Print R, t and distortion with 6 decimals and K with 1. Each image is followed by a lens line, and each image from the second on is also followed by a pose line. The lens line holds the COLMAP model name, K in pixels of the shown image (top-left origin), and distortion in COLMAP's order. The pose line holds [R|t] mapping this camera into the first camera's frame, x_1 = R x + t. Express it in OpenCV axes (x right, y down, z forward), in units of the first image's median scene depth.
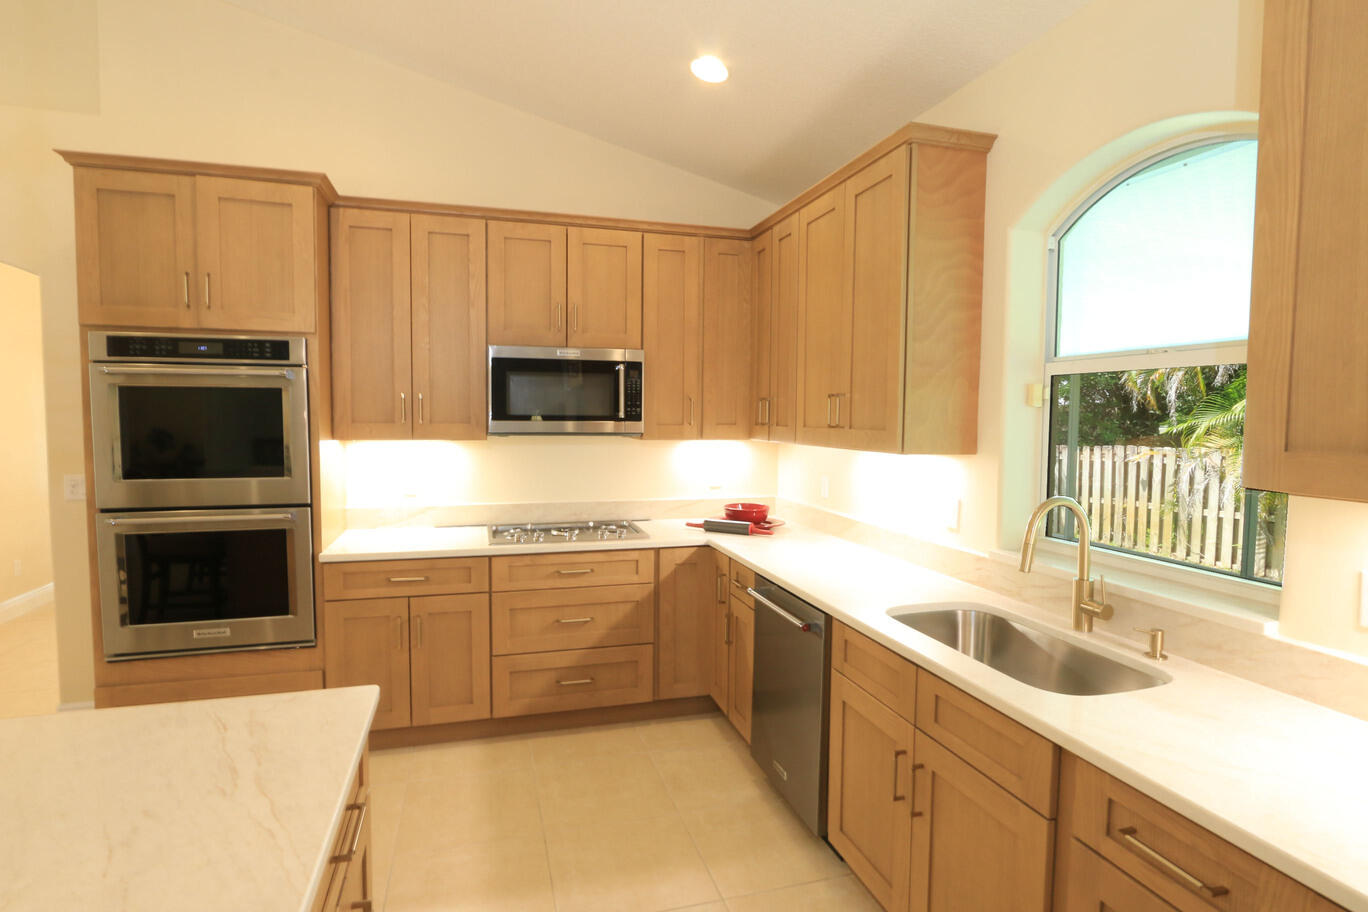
lens RADIAL K [[704.9, 0, 684.0], [0, 704.9, 456.0], [0, 0, 1]] dist [-0.002302, 0.000274]
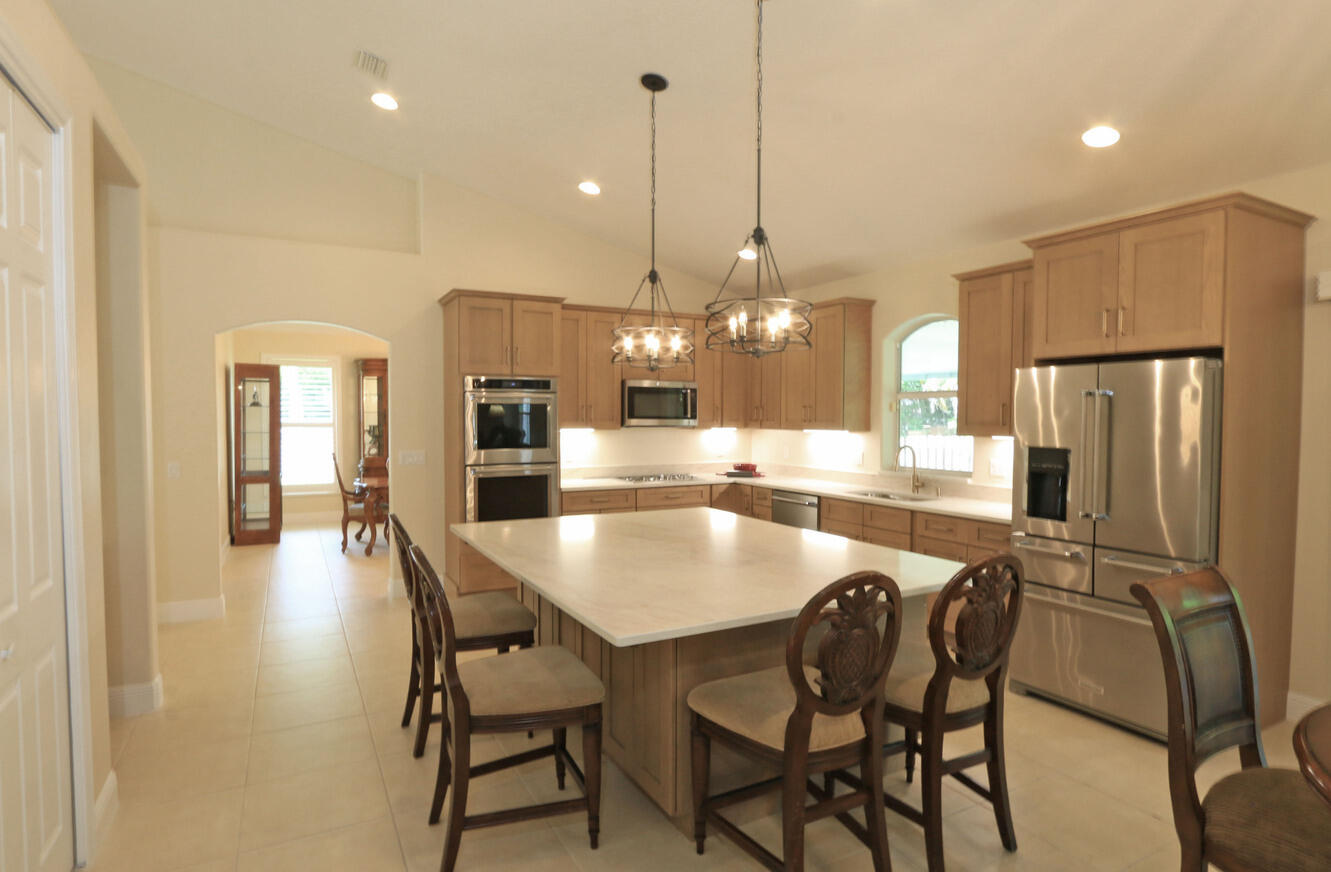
lens RADIAL K [[710.9, 0, 665.5], [0, 710.9, 436.0], [0, 0, 1]] dist [0.000105, -0.000072]
pose [[0.978796, -0.011155, 0.204535, -0.618536], [0.017387, 0.999437, -0.028696, 0.056608], [-0.204100, 0.031644, 0.978438, -0.989091]]
